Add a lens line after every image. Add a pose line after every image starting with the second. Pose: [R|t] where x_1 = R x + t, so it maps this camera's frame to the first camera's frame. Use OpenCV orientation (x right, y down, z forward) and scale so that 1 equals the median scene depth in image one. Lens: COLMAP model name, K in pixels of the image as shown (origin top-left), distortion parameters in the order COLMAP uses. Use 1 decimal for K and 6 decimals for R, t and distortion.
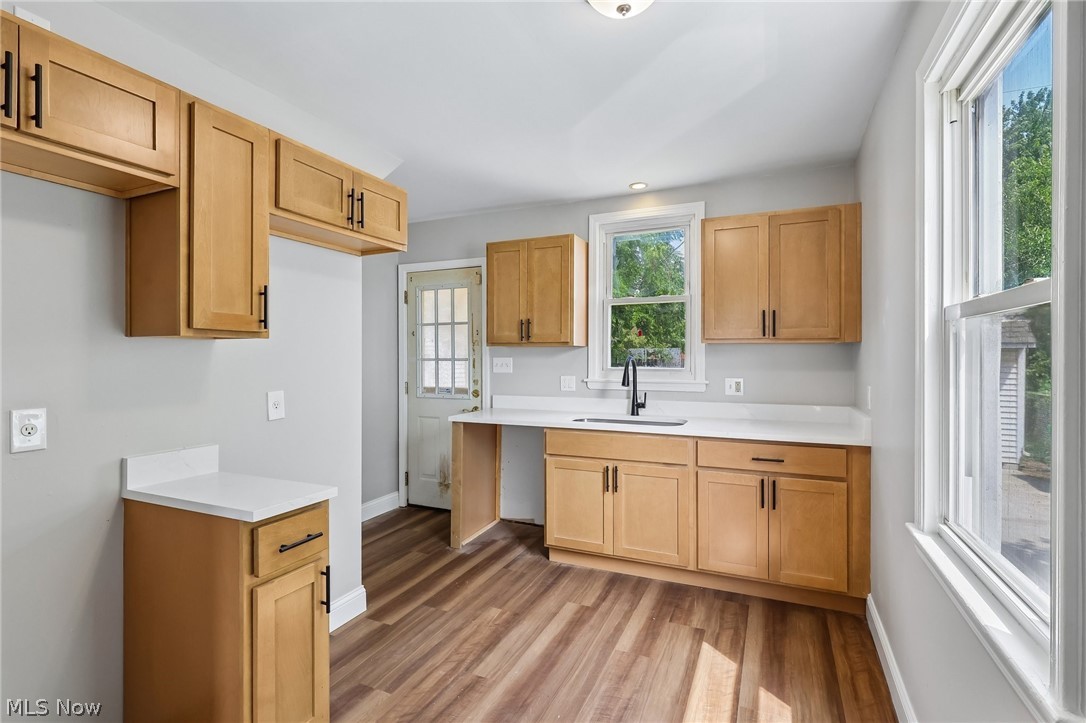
lens RADIAL K [[503.6, 0, 530.7], [0, 503.6, 360.5], [0, 0, 1]] dist [-0.002933, 0.002239]
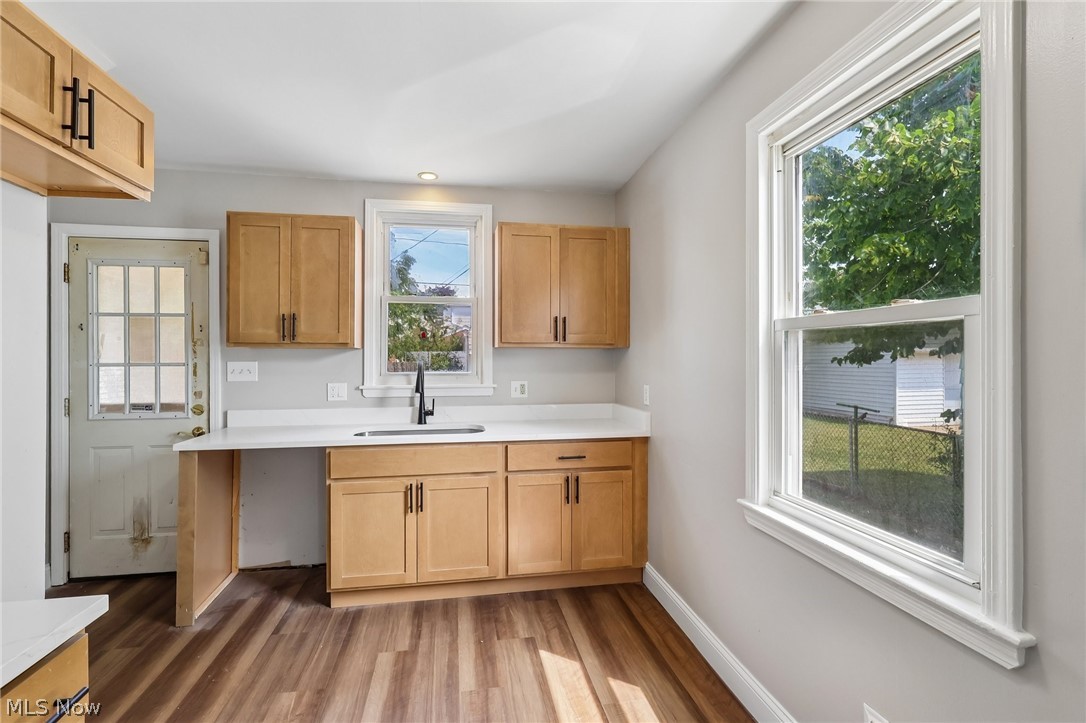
lens RADIAL K [[503.6, 0, 541.6], [0, 503.6, 360.4], [0, 0, 1]] dist [-0.002933, 0.002239]
pose [[0.827971, -0.002008, 0.560767, -0.154227], [0.005837, 0.999970, -0.005038, -0.001934], [-0.560740, 0.007445, 0.827958, 0.135447]]
